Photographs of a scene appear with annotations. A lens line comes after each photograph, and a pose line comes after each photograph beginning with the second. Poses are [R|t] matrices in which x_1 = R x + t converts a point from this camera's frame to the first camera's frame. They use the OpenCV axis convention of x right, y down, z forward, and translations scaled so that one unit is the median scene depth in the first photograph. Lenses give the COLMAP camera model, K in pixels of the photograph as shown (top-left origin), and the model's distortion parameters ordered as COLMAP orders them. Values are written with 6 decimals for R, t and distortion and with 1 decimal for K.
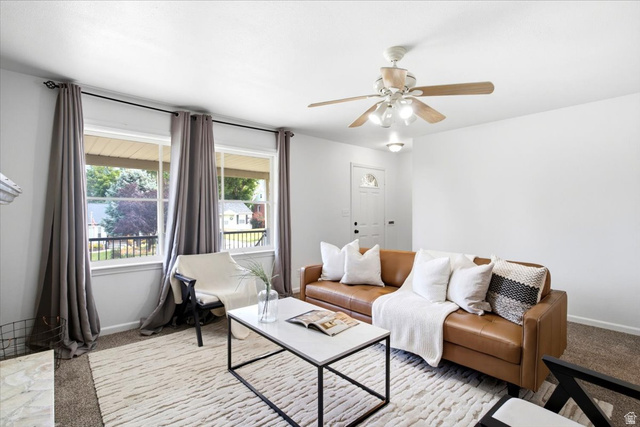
lens RADIAL K [[310.4, 0, 319.9], [0, 310.4, 215.0], [0, 0, 1]] dist [0.001048, -0.000709]
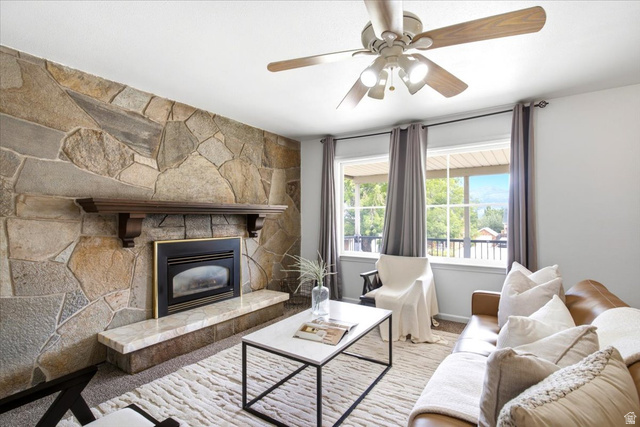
lens RADIAL K [[310.4, 0, 318.2], [0, 310.4, 217.0], [0, 0, 1]] dist [0.001048, -0.000709]
pose [[0.242356, -0.000976, -0.970187, 0.582299], [-0.007064, 0.999971, -0.002771, -0.006158], [0.970162, 0.007525, 0.242342, 0.446074]]
